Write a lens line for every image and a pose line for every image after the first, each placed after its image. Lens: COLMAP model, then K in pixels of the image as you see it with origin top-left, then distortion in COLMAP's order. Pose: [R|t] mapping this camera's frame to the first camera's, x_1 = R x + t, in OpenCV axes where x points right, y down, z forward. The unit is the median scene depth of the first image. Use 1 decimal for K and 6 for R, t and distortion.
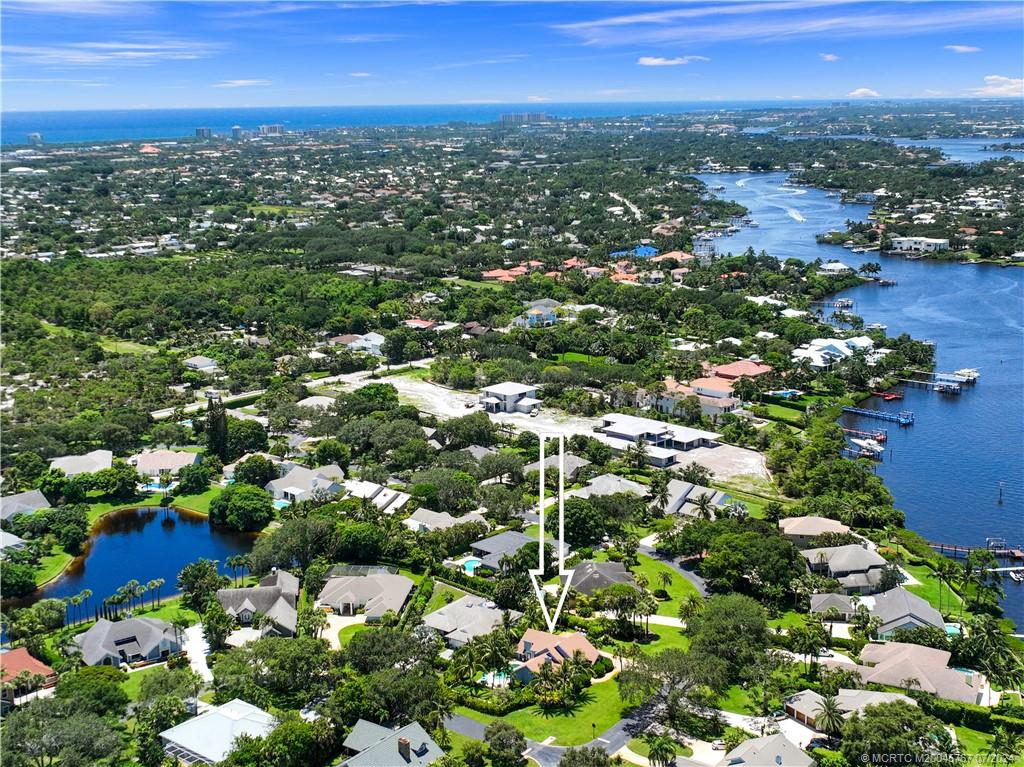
lens RADIAL K [[1263.6, 0, 512.0], [0, 1263.6, 383.5], [0, 0, 1]] dist [0.049330, -0.516331]
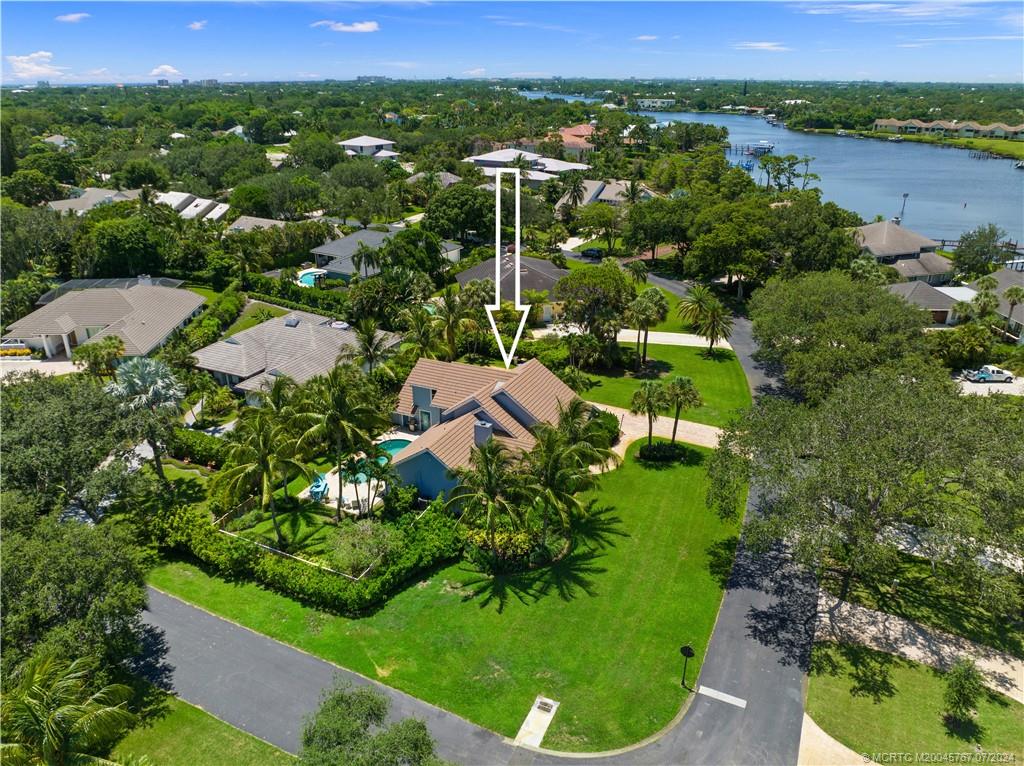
lens RADIAL K [[719.9, 0, 512.0], [0, 719.9, 383.0], [0, 0, 1]] dist [-0.039523, 0.002169]
pose [[0.982248, -0.058033, 0.178383, -0.000747], [0.022438, 0.980463, 0.195422, 0.143736], [-0.186239, -0.187950, 0.964360, 0.701111]]
